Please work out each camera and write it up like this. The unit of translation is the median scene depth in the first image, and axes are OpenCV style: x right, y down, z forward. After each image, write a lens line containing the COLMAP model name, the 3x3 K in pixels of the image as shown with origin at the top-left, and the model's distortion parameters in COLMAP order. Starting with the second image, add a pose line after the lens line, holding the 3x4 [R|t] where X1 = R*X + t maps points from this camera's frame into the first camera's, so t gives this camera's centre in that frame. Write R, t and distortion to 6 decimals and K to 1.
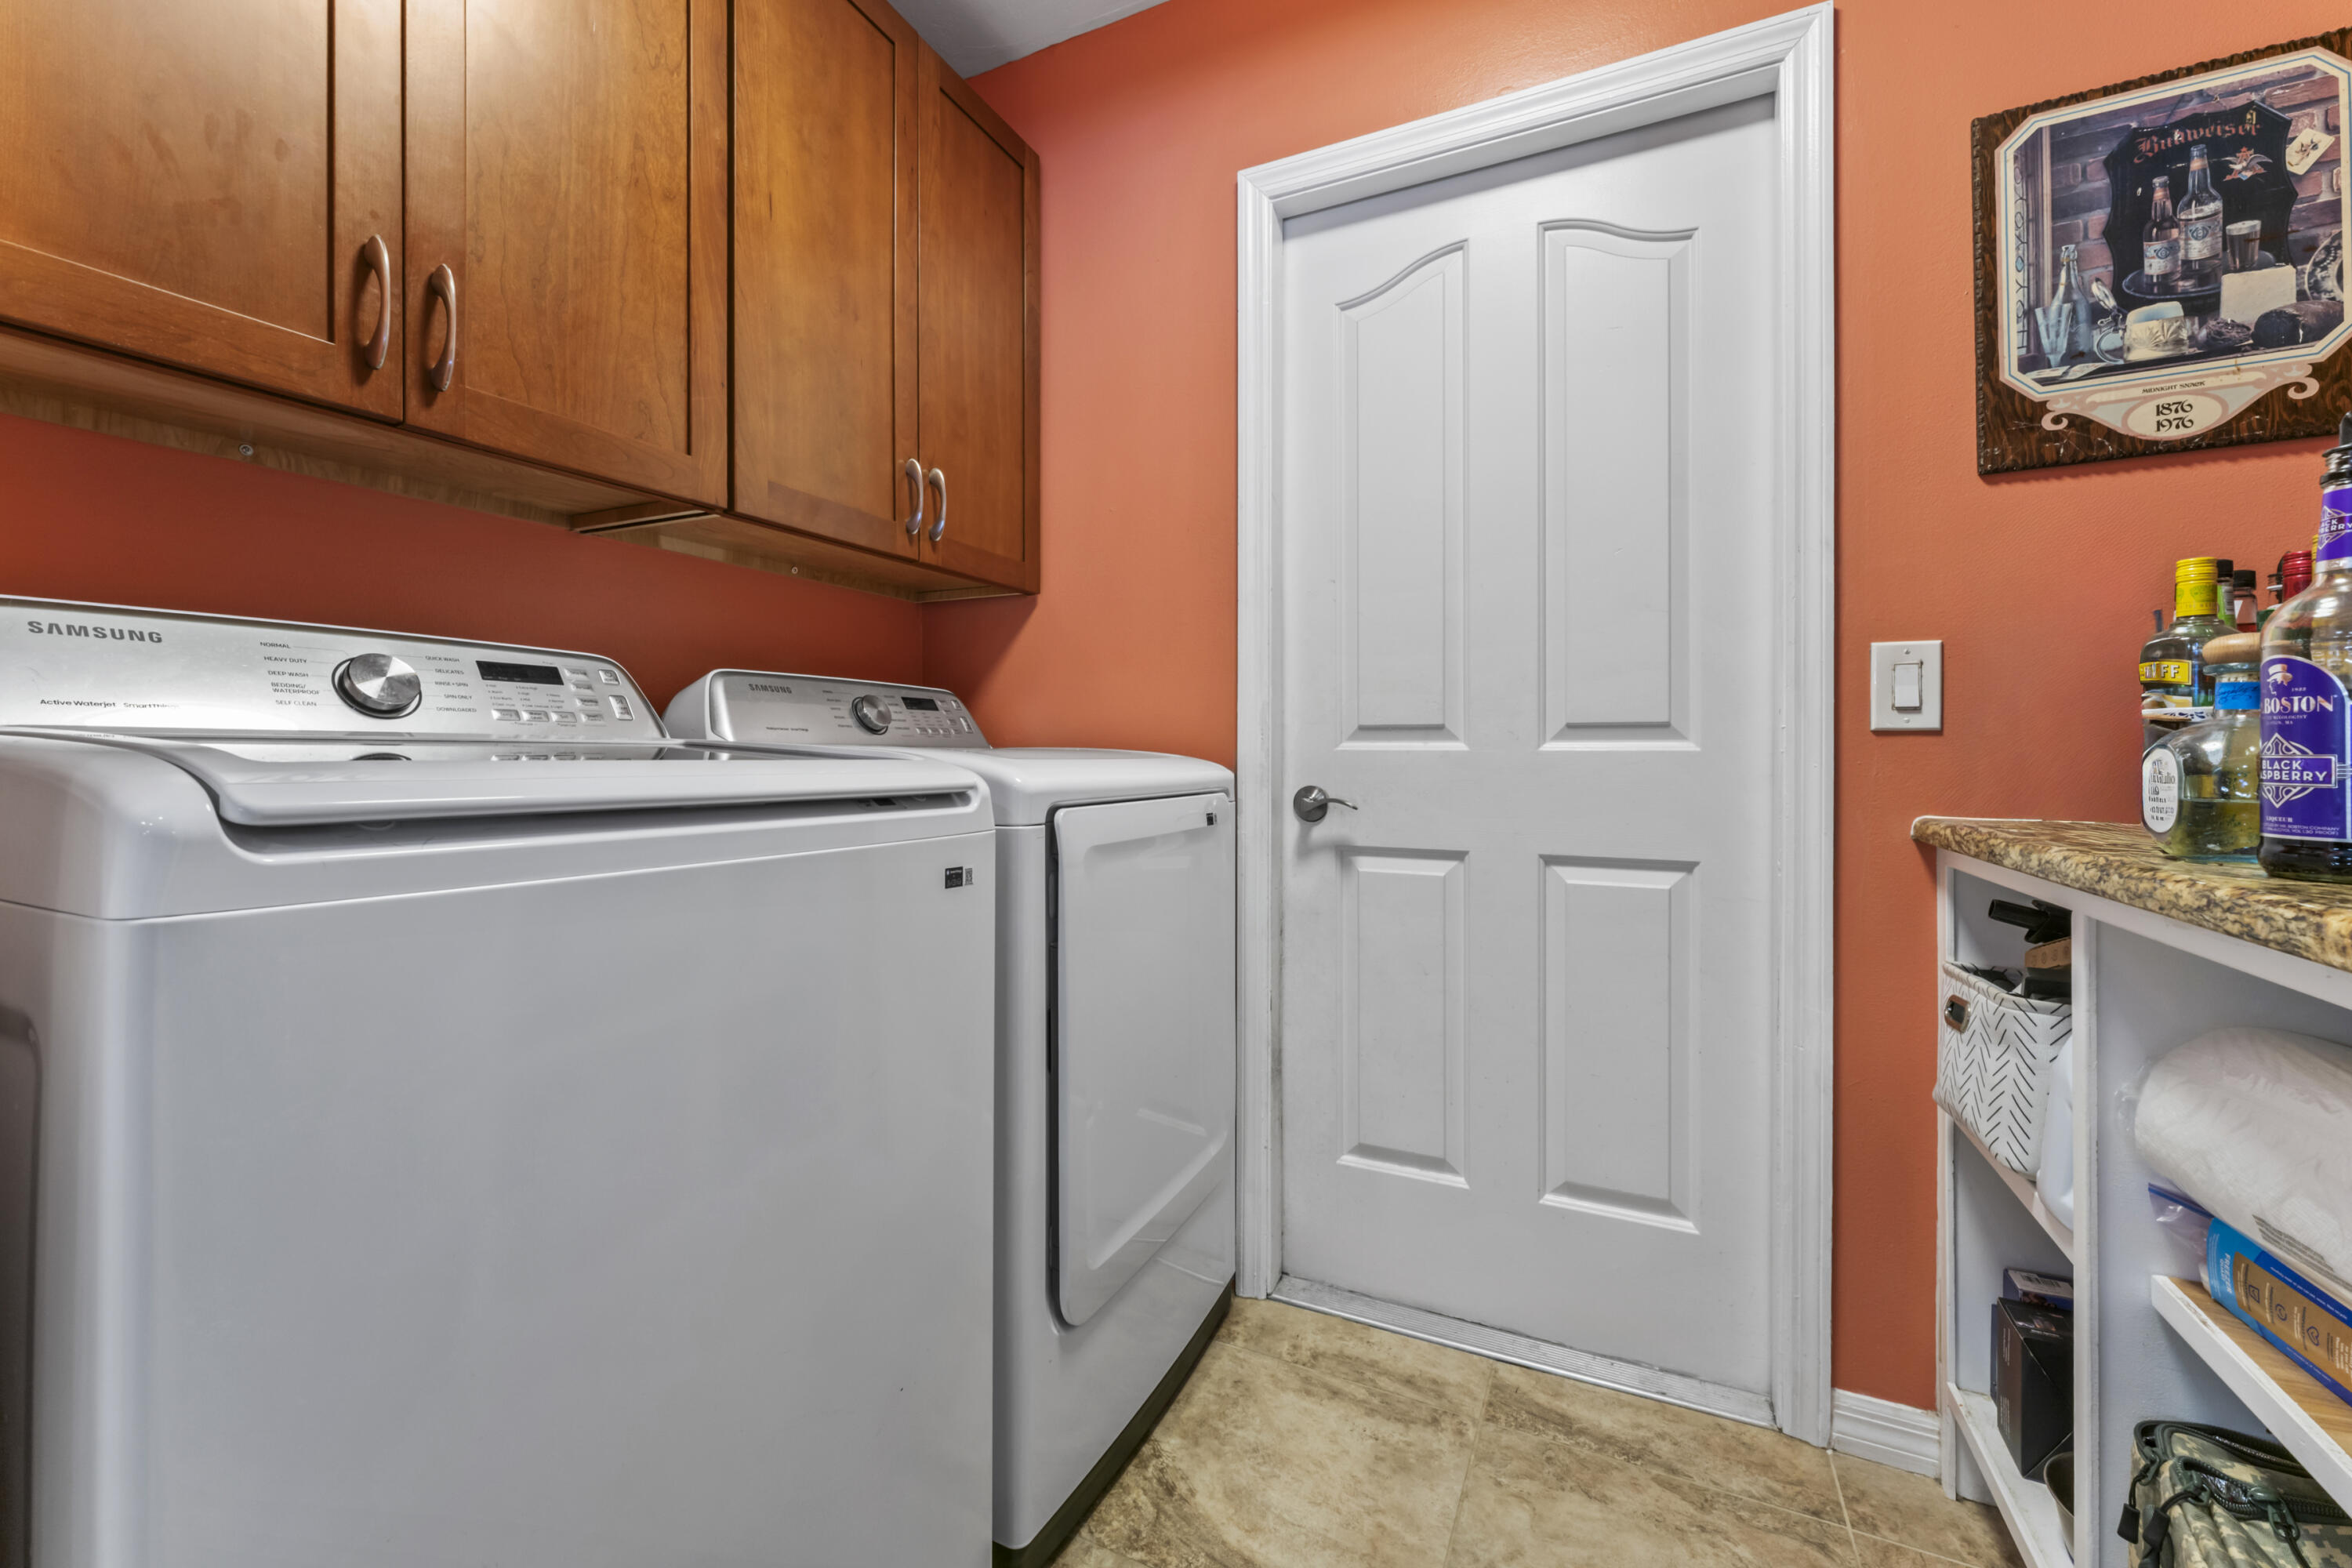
lens RADIAL K [[966.8, 0, 1149.8], [0, 966.8, 746.2], [0, 0, 1]] dist [0.004301, 0.000336]
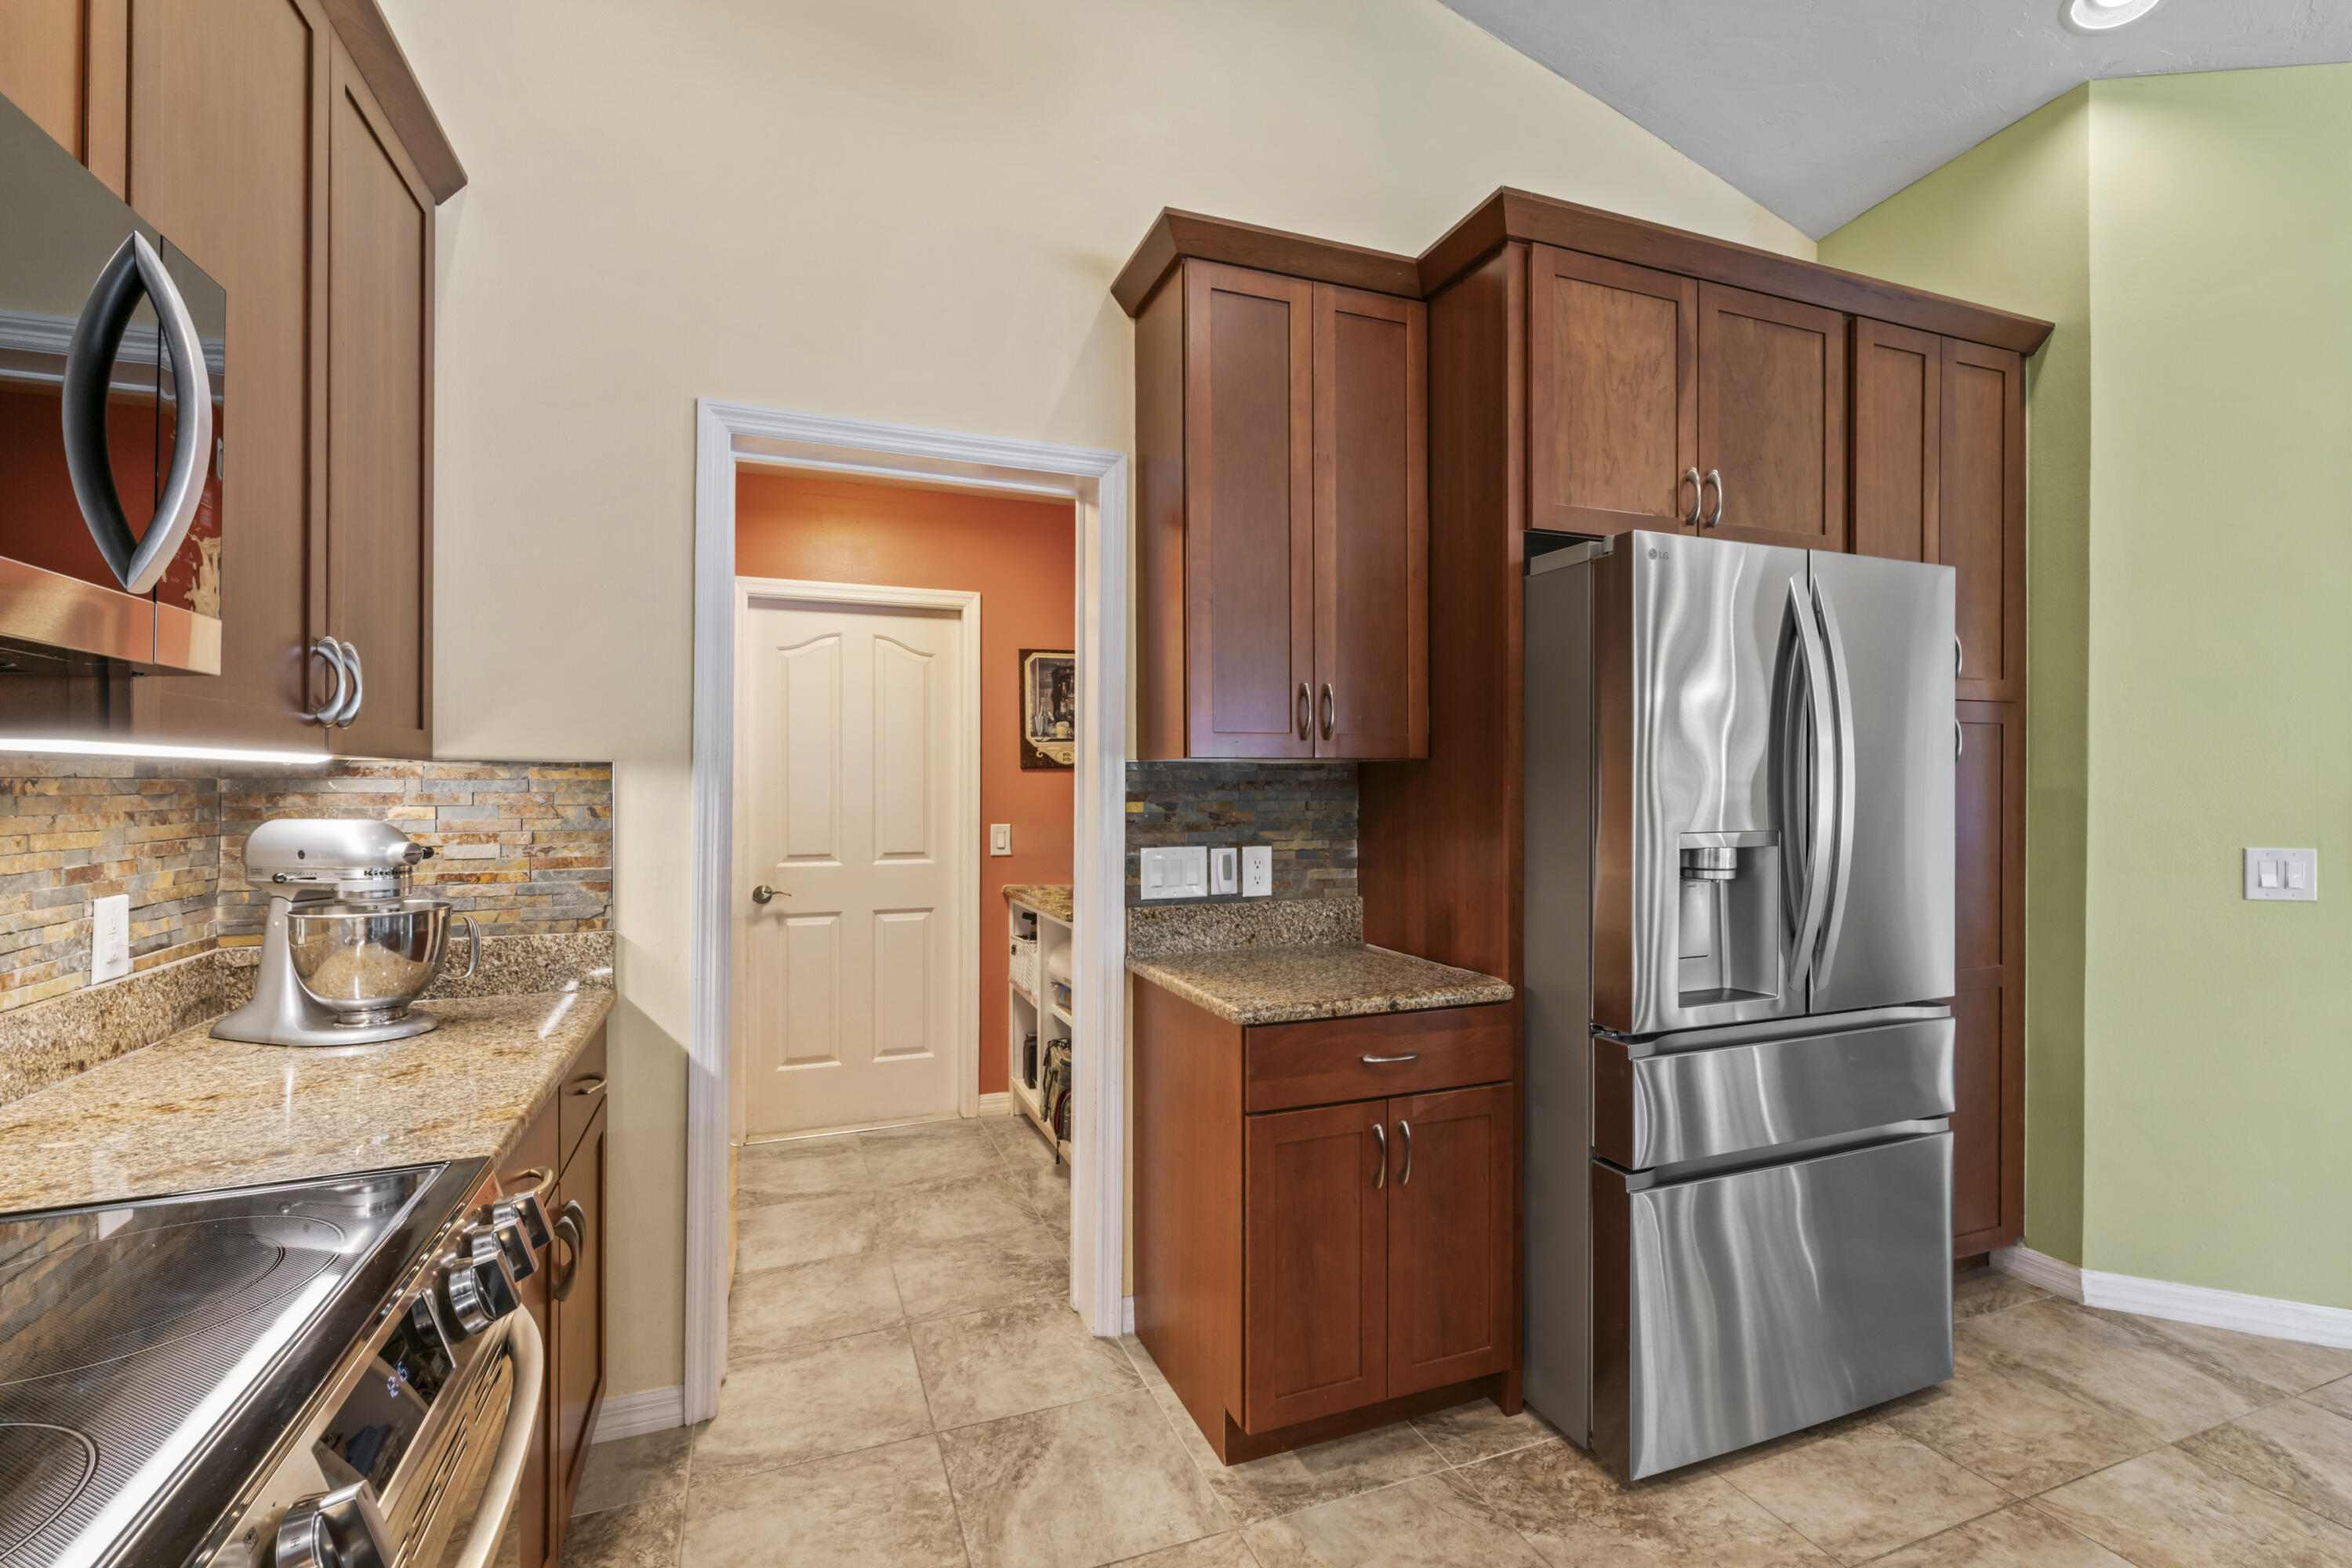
lens RADIAL K [[1036.3, 0, 1180.3], [0, 1036.3, 776.2], [0, 0, 1]] dist [-0.014053, -0.000107]
pose [[0.657496, -0.003534, 0.753450, -1.197566], [-0.005839, 0.999935, 0.009785, -0.289332], [-0.753436, -0.010833, 0.657433, -1.434366]]
